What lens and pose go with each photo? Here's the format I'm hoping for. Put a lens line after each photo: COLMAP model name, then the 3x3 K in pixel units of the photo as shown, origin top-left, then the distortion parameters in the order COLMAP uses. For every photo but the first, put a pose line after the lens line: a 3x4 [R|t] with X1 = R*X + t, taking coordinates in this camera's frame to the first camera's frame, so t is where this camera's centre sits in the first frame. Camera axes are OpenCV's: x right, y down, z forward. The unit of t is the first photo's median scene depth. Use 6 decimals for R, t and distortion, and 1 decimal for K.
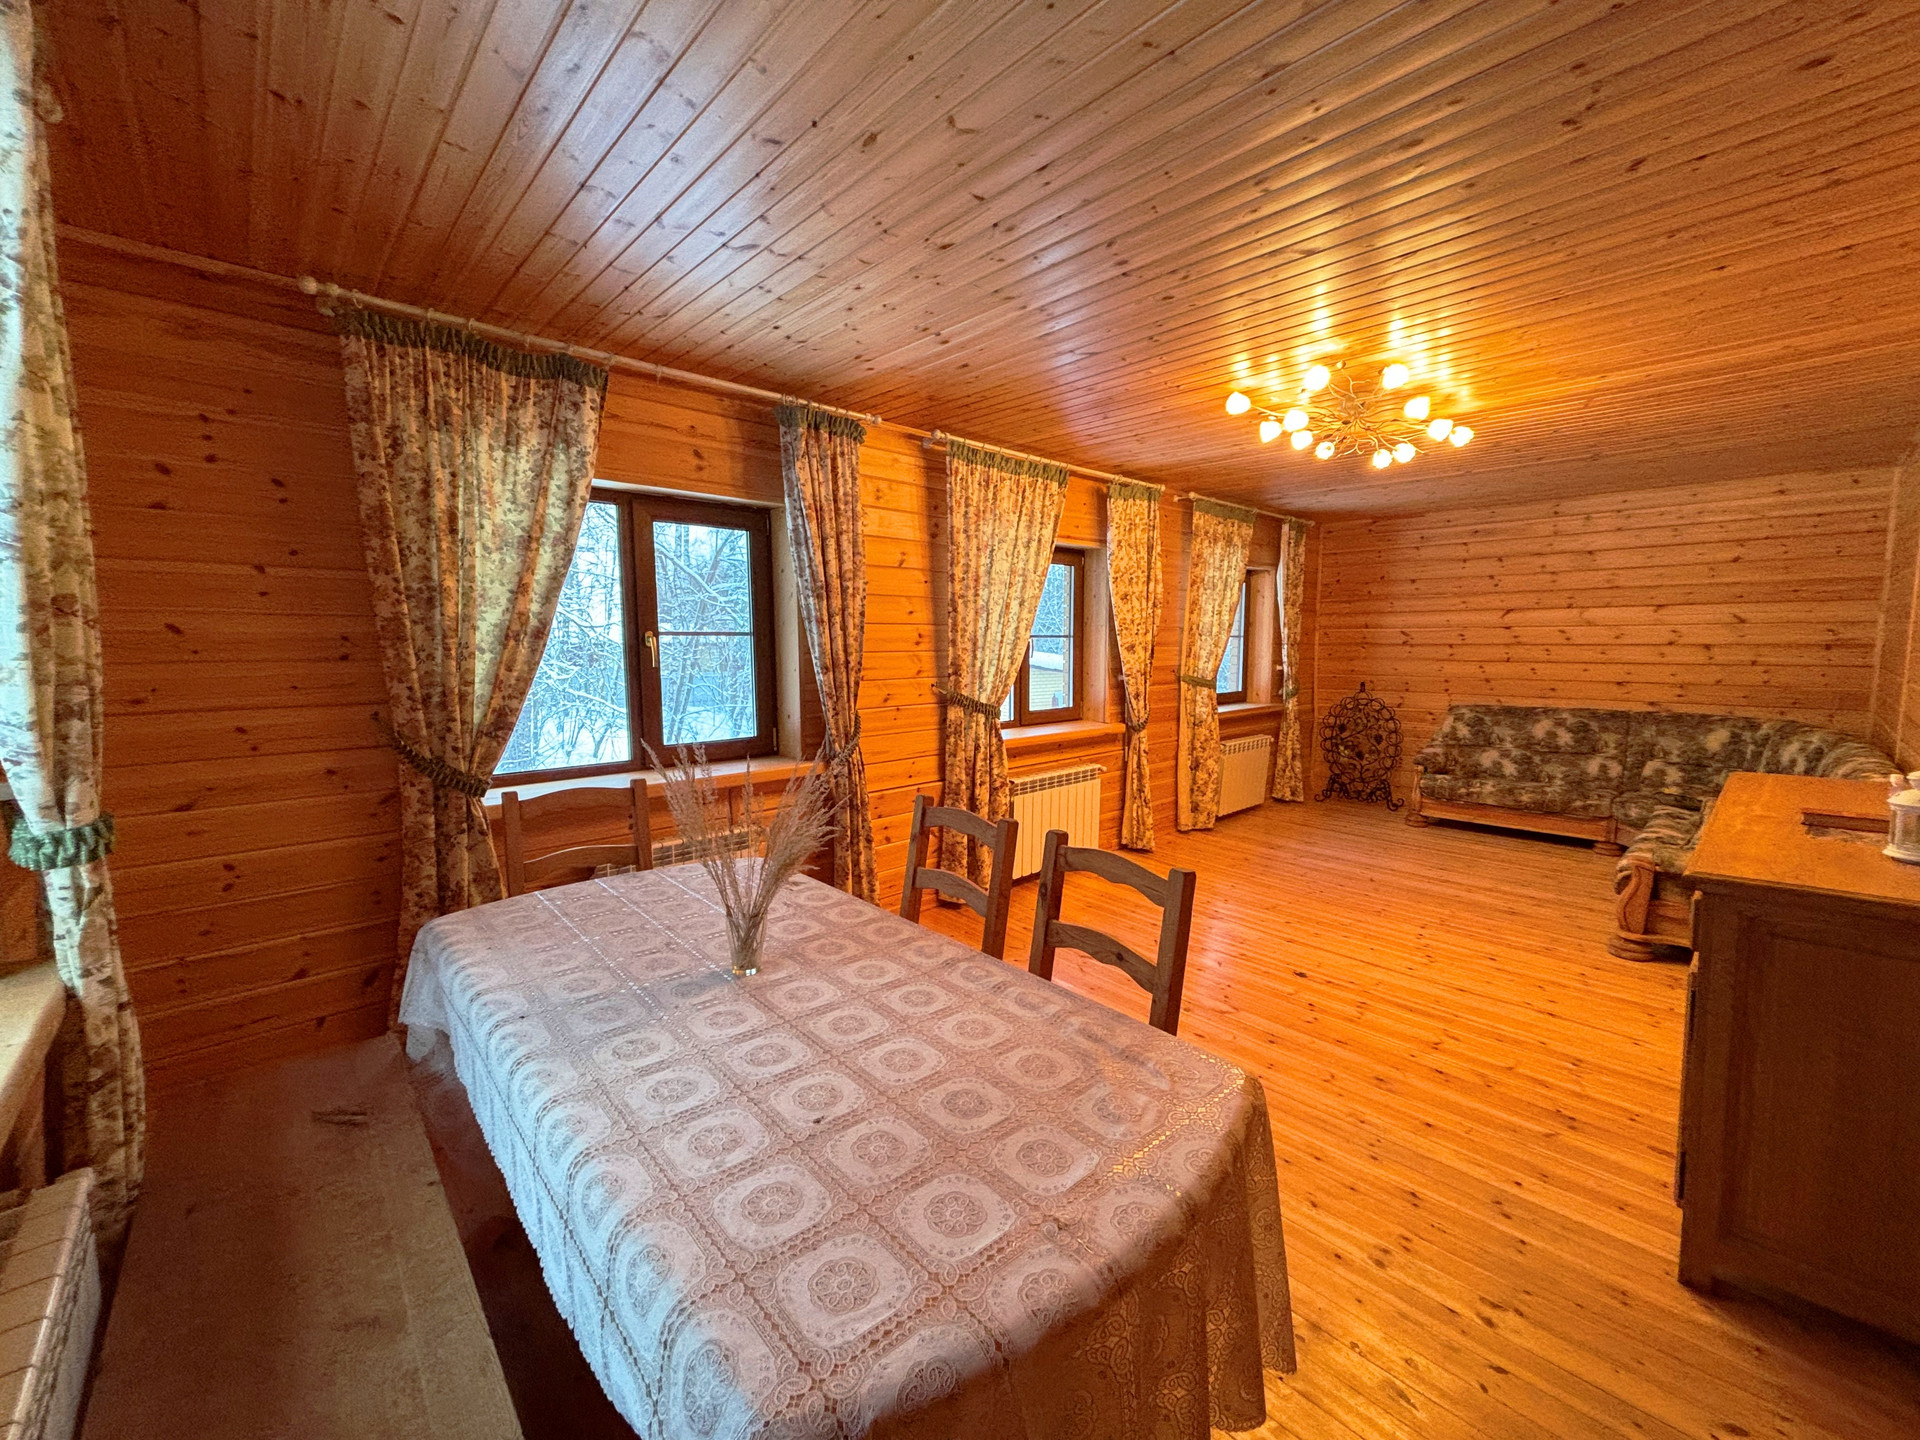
lens RADIAL K [[765.8, 0, 953.1], [0, 765.8, 720.7], [0, 0, 1]] dist [-0.000624, -0.000566]
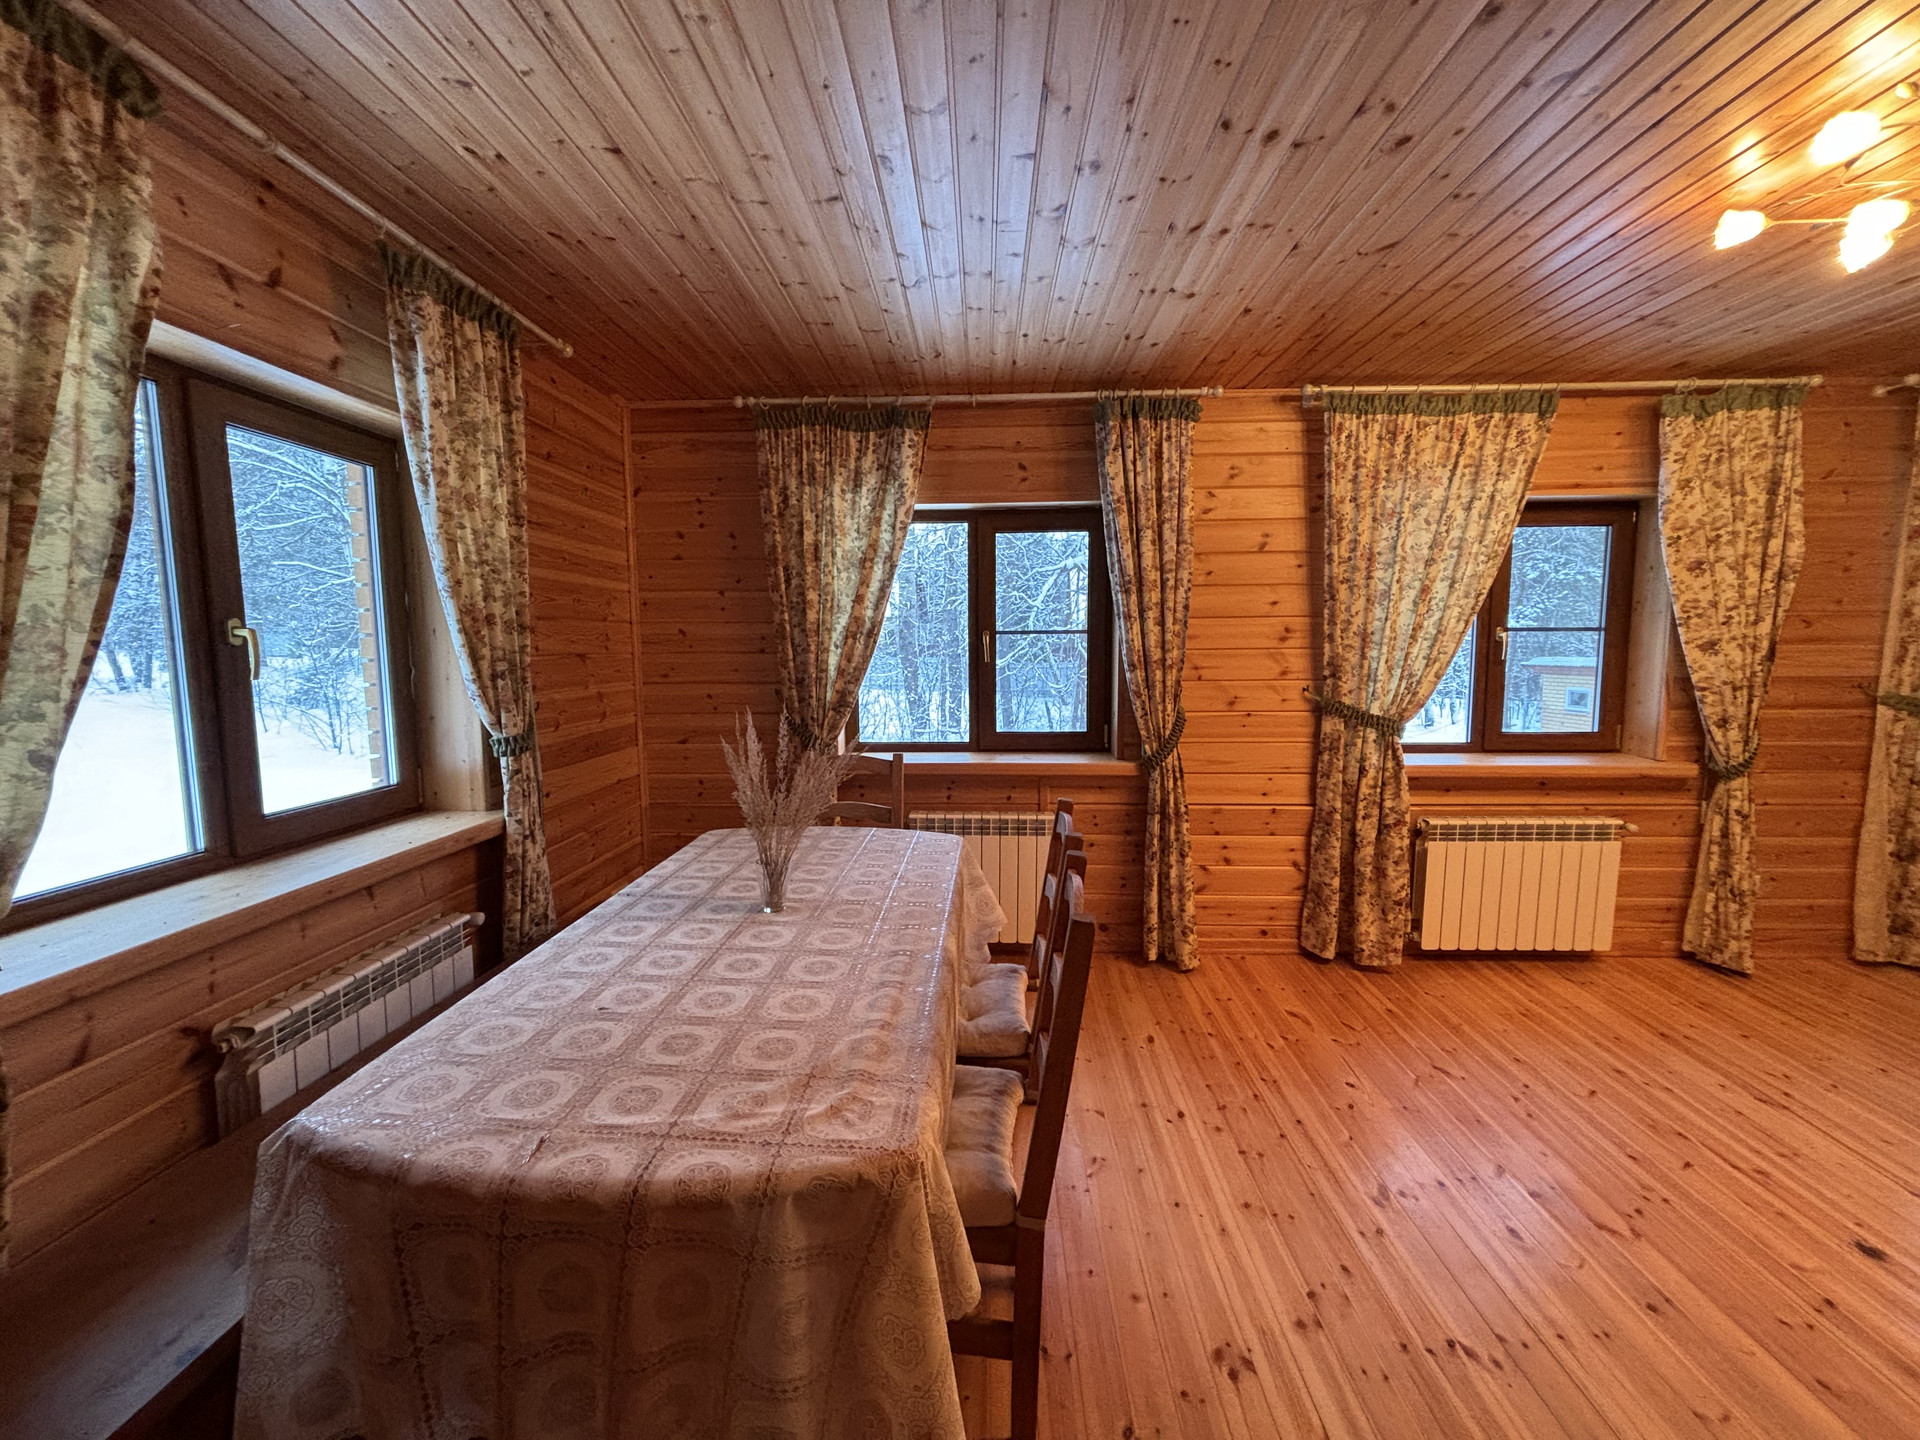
lens RADIAL K [[769.4, 0, 950.2], [0, 769.4, 718.8], [0, 0, 1]] dist [0.000588, -0.004156]
pose [[0.702849, 0.065268, -0.708339, 0.336915], [-0.069120, 0.997336, 0.023313, -0.008312], [0.707973, 0.032575, 0.705487, 0.149934]]
